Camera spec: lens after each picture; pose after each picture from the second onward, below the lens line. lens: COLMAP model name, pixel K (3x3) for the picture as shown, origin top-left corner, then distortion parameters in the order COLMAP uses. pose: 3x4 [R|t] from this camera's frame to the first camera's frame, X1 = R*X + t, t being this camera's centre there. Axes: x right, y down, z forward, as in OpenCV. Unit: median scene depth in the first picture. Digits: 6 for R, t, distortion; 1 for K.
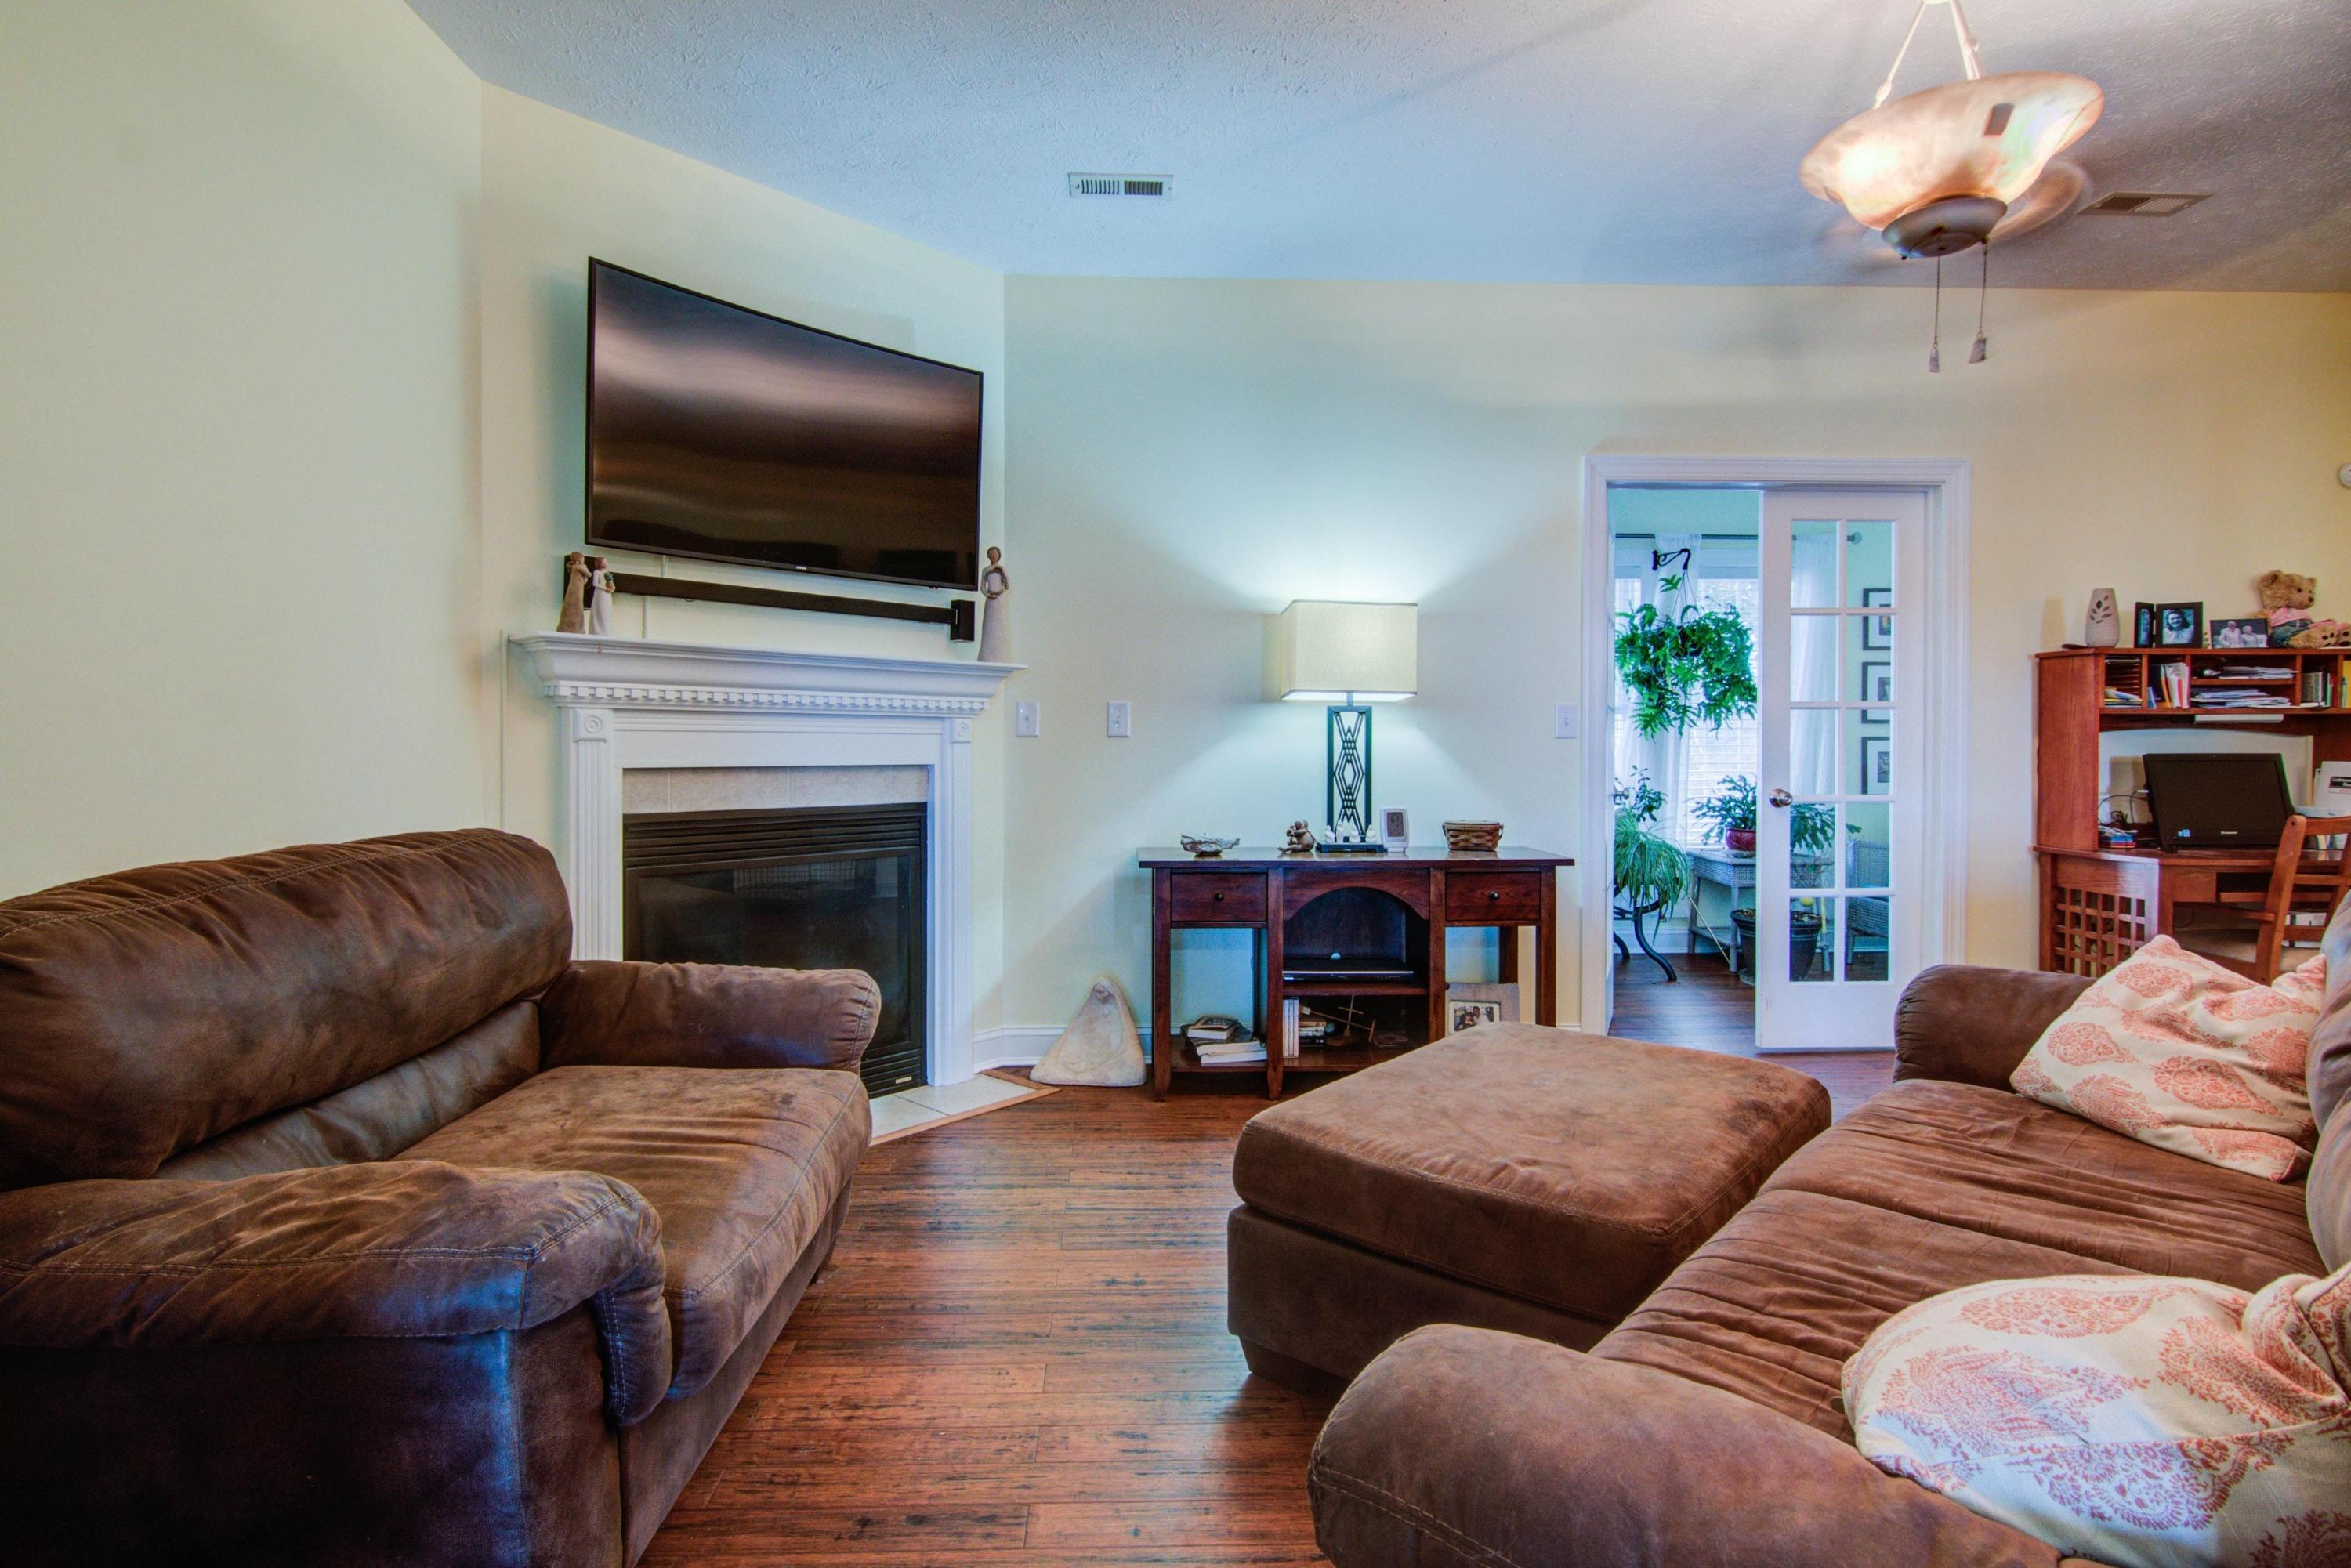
lens RADIAL K [[1172.1, 0, 1167.0], [0, 1172.1, 760.3], [0, 0, 1]] dist [-0.000559, -0.000073]
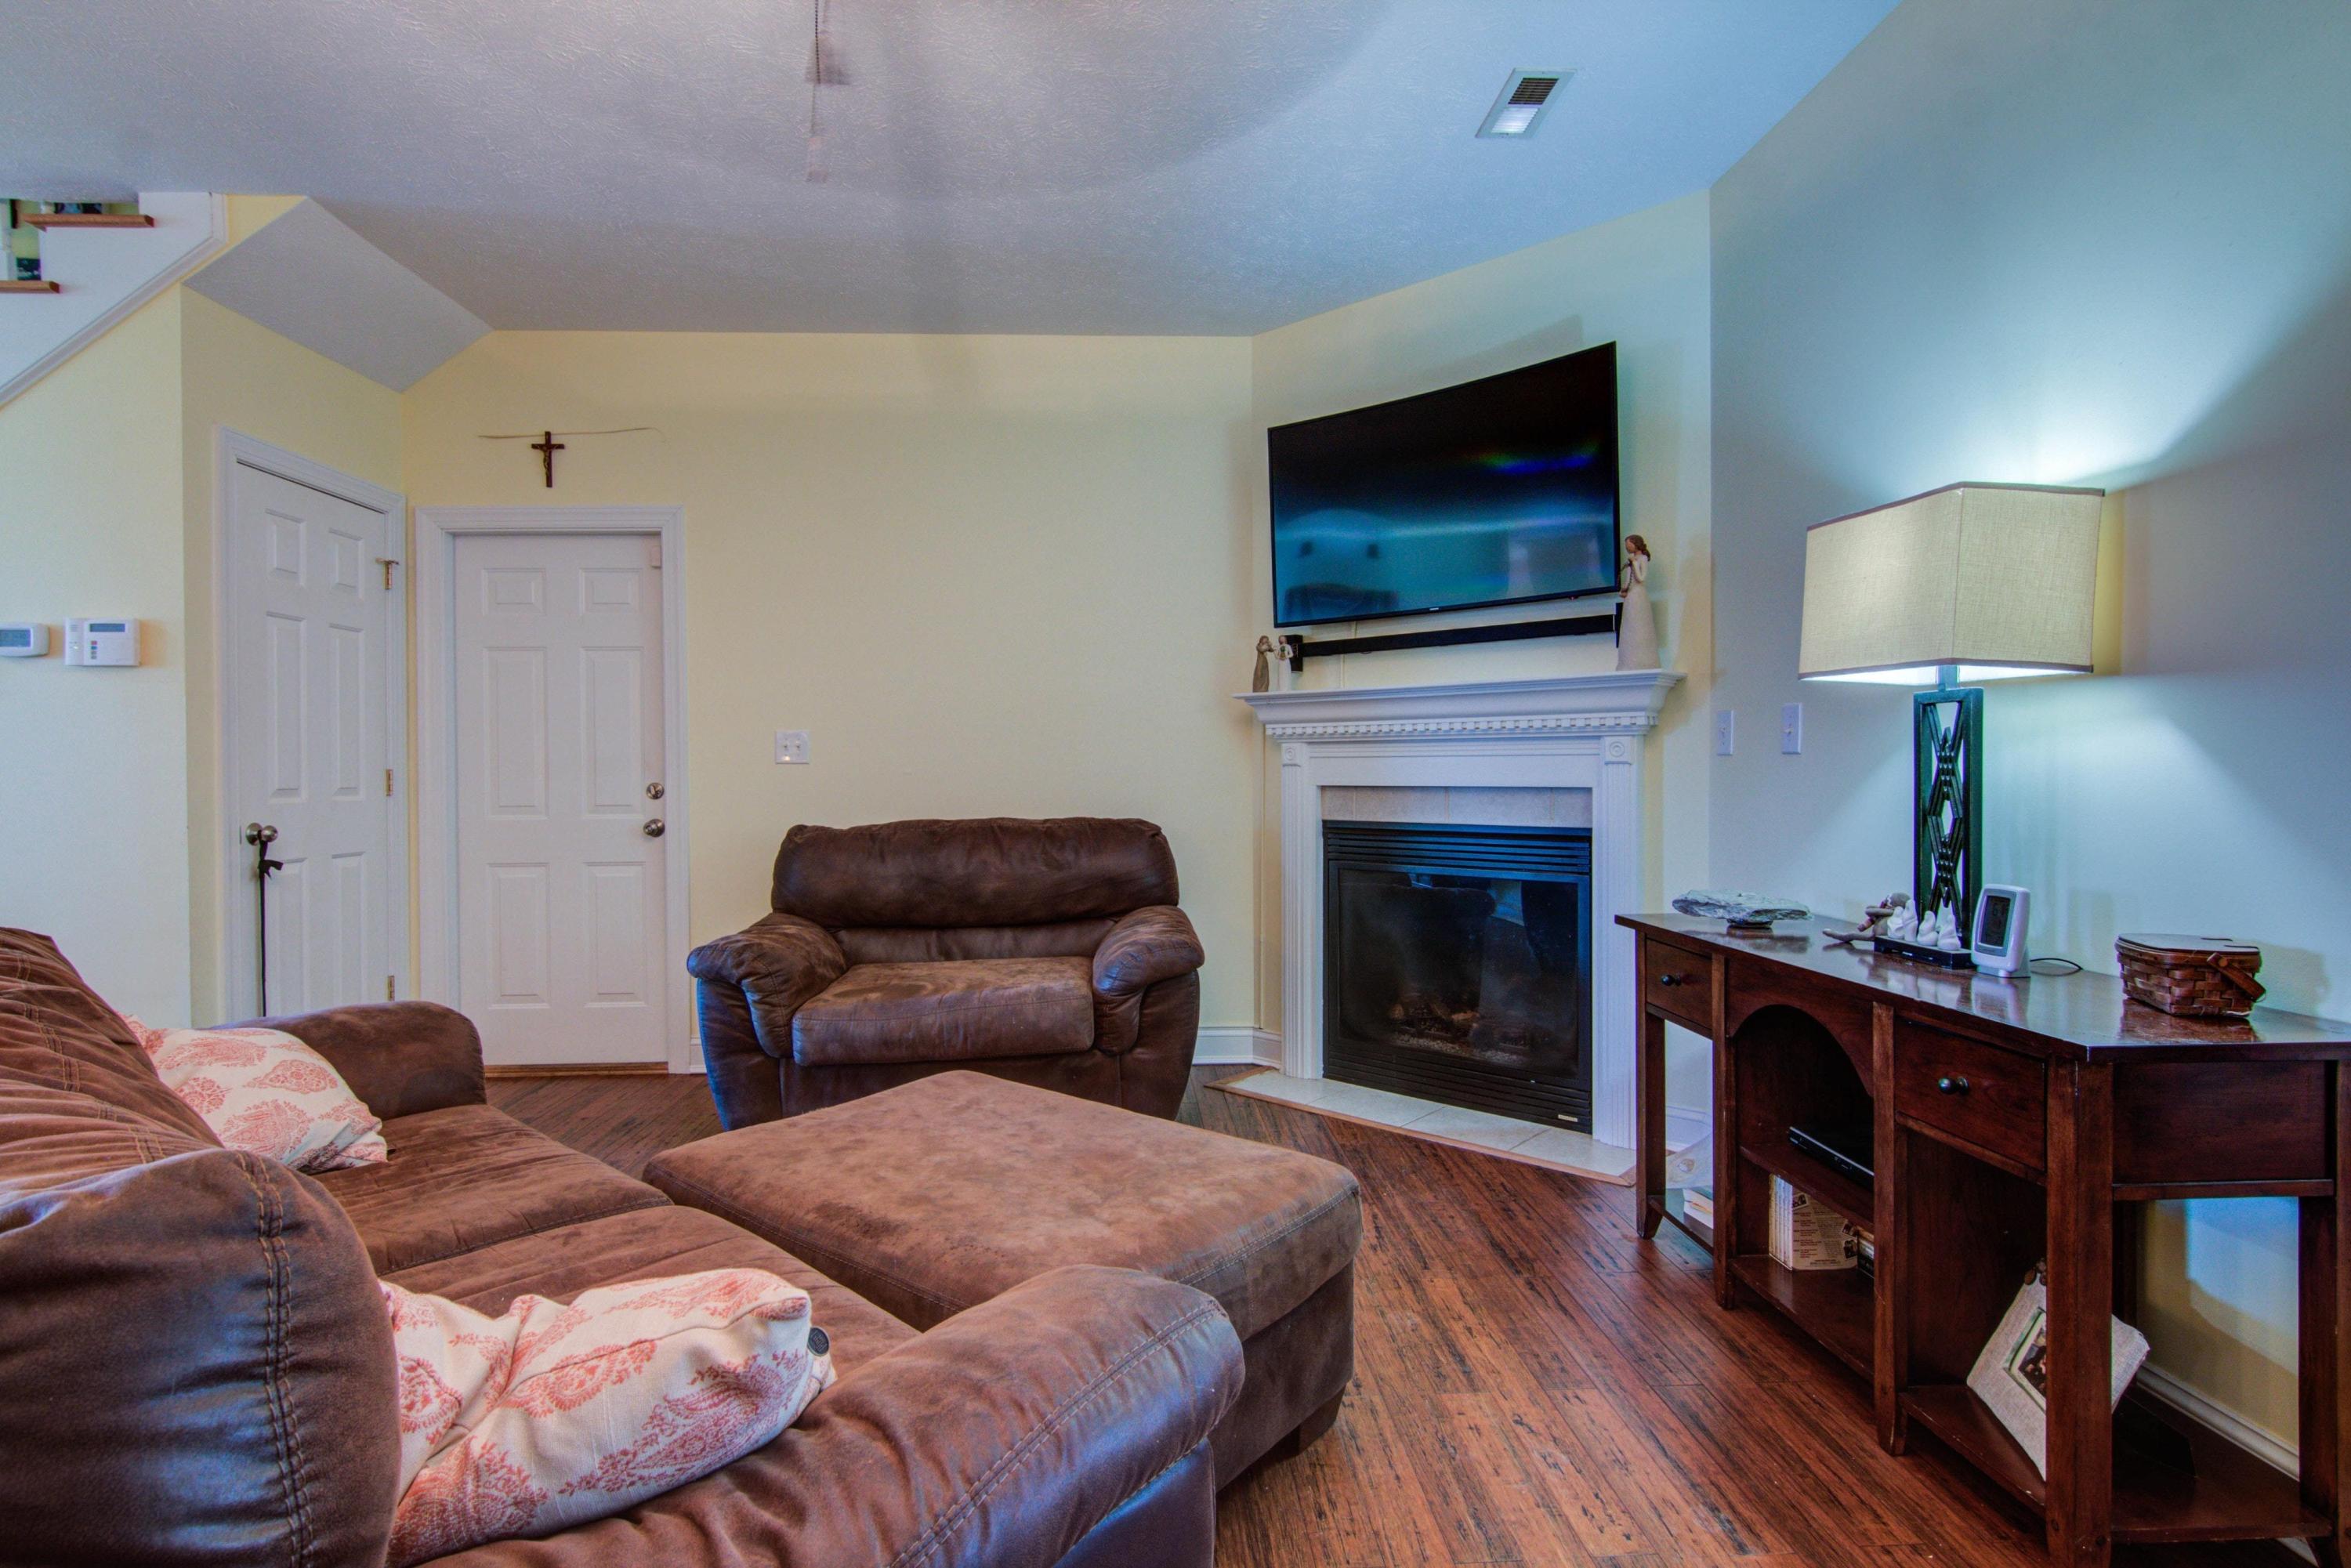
lens RADIAL K [[1153.9, 0, 1179.2], [0, 1153.9, 779.1], [0, 0, 1]] dist [0.000235, 0.000563]
pose [[0.000321, 0.009505, -0.999955, 0.739263], [-0.003641, 0.999948, 0.009504, -0.011079], [0.999993, 0.003638, 0.000355, 0.708478]]
